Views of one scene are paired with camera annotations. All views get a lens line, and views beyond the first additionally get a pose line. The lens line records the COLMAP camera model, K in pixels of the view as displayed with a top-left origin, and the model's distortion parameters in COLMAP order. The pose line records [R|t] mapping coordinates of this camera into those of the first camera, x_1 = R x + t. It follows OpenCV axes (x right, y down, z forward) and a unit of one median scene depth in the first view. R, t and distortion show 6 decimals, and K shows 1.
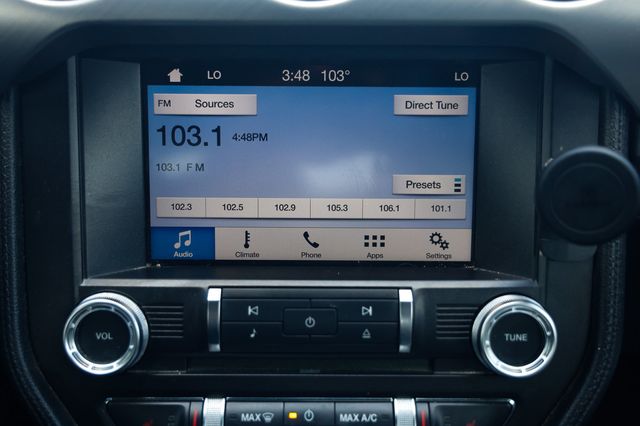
lens RADIAL K [[677.3, 0, 320.0], [0, 677.3, 213.0], [0, 0, 1]] dist [0.006456, -0.001644]
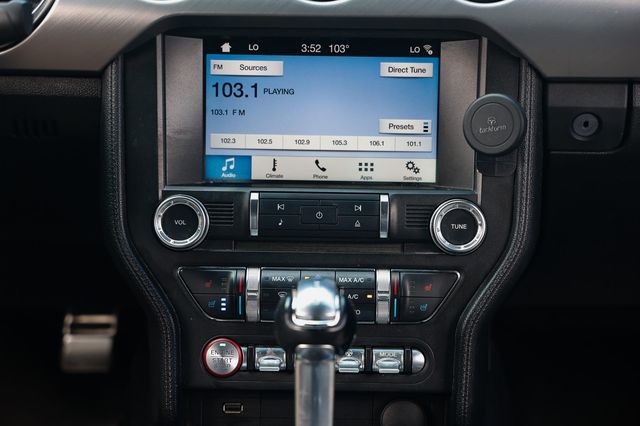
lens RADIAL K [[1246.7, 0, 320.0], [0, 1246.7, 213.0], [0, 0, 1]] dist [0.199401, 0.090860]
pose [[0.999870, 0.010322, -0.012381, 0.018909], [-0.010970, 0.998511, -0.053430, 0.279213], [0.011811, 0.053559, 0.998495, -1.585769]]
